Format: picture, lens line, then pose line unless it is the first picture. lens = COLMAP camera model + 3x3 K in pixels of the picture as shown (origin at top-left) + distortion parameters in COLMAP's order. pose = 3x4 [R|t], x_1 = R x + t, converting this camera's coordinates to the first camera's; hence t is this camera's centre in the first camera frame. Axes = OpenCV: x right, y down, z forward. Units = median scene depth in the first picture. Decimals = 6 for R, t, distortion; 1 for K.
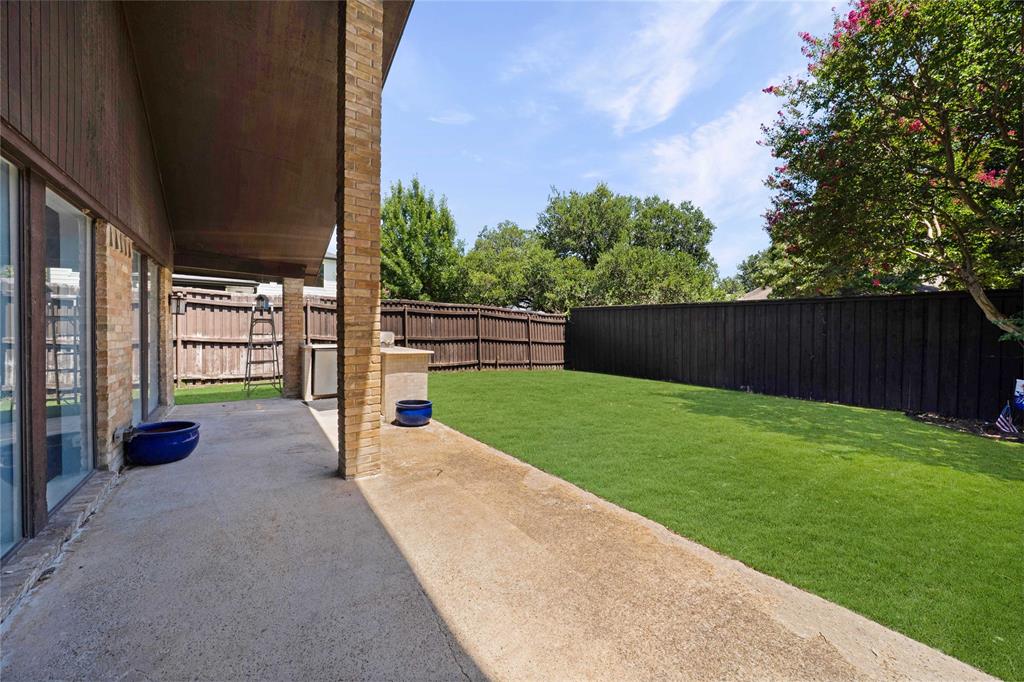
lens RADIAL K [[351.8, 0, 509.5], [0, 351.8, 338.3], [0, 0, 1]] dist [-0.021771, 0.000299]
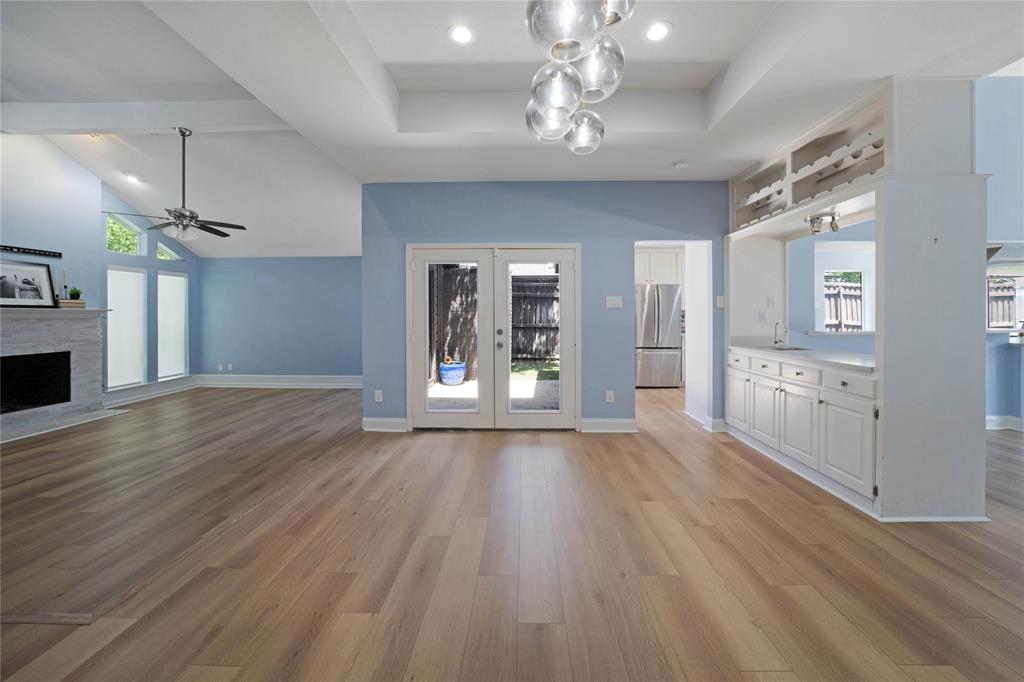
lens RADIAL K [[363.3, 0, 518.4], [0, 363.3, 313.5], [0, 0, 1]] dist [-0.031391, 0.007349]
pose [[0.781847, -0.008246, -0.623415, -0.577102], [-0.010056, 0.999616, -0.025833, 0.006358], [0.623389, 0.026466, 0.781464, -0.411990]]
